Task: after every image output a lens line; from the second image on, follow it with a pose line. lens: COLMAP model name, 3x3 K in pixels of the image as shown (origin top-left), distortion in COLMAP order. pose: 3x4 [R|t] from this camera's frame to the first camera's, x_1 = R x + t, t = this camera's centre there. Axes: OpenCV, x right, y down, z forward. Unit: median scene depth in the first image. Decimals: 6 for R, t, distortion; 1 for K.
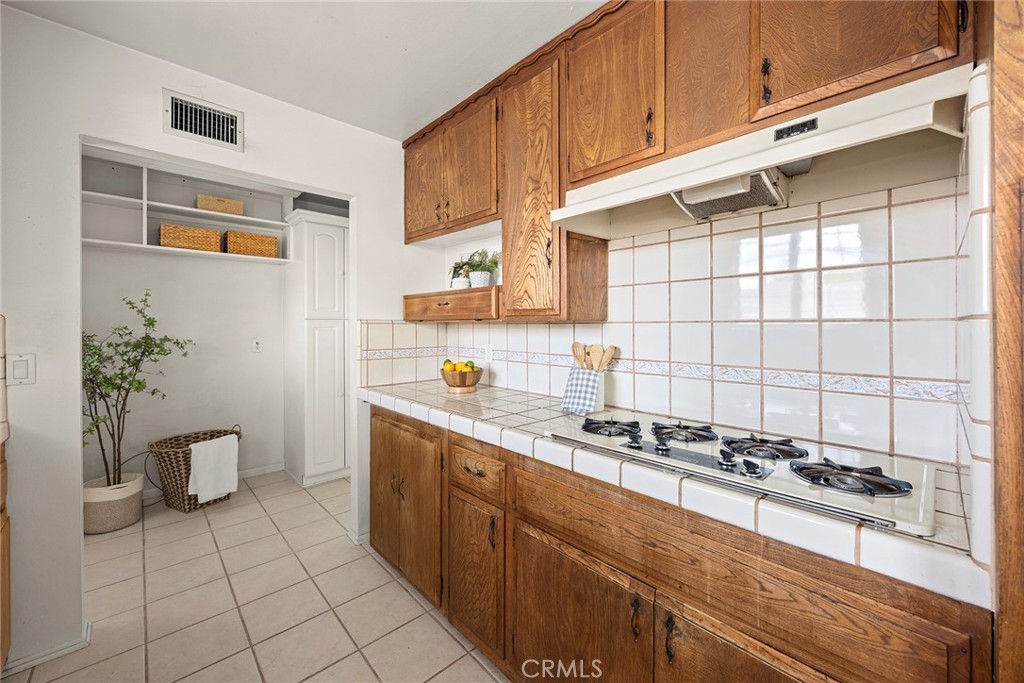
lens RADIAL K [[399.5, 0, 513.8], [0, 399.5, 327.3], [0, 0, 1]] dist [-0.000570, 0.000043]
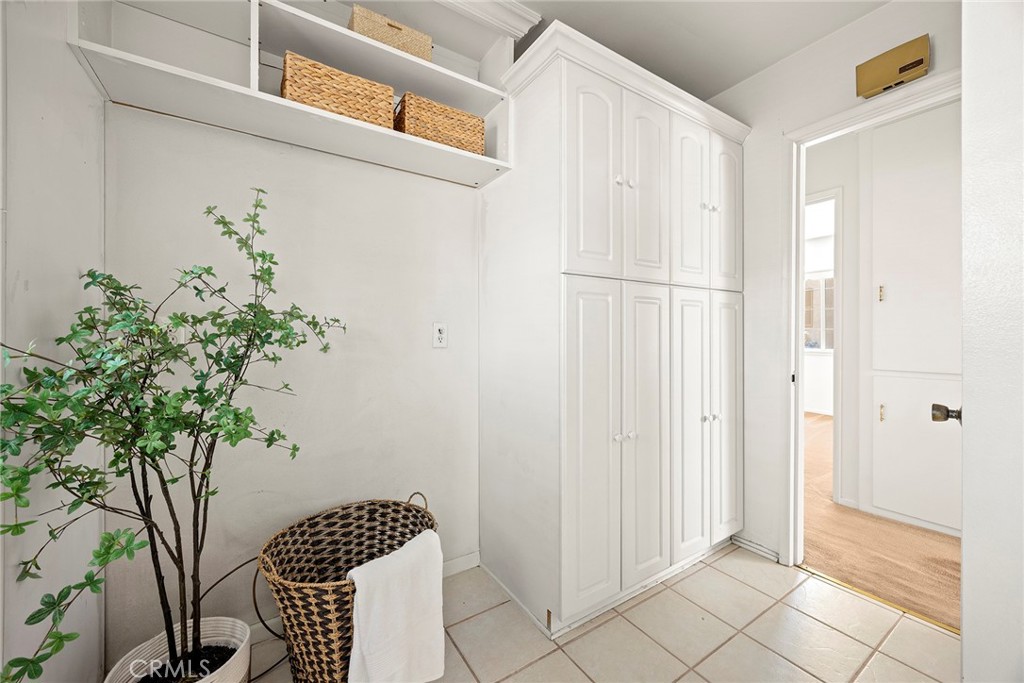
lens RADIAL K [[393.7, 0, 513.2], [0, 393.7, 337.2], [0, 0, 1]] dist [-0.001525, -0.000234]
pose [[0.984350, 0.006356, -0.176112, -0.598018], [-0.005741, 0.999976, 0.003998, 0.059993], [0.176133, -0.002925, 0.984362, 0.658735]]
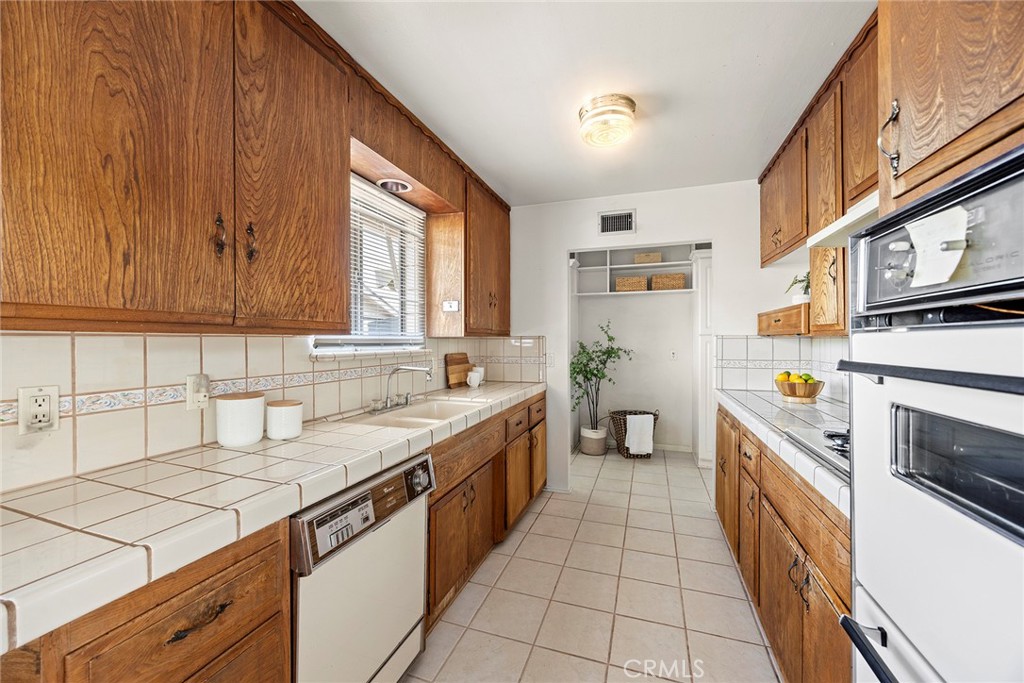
lens RADIAL K [[393.7, 0, 513.2], [0, 393.7, 337.2], [0, 0, 1]] dist [-0.001525, -0.000234]
pose [[0.469359, -0.009959, -0.882951, 0.365487], [0.000931, 0.999941, -0.010784, -0.000886], [0.883007, 0.004239, 0.469340, -0.135368]]
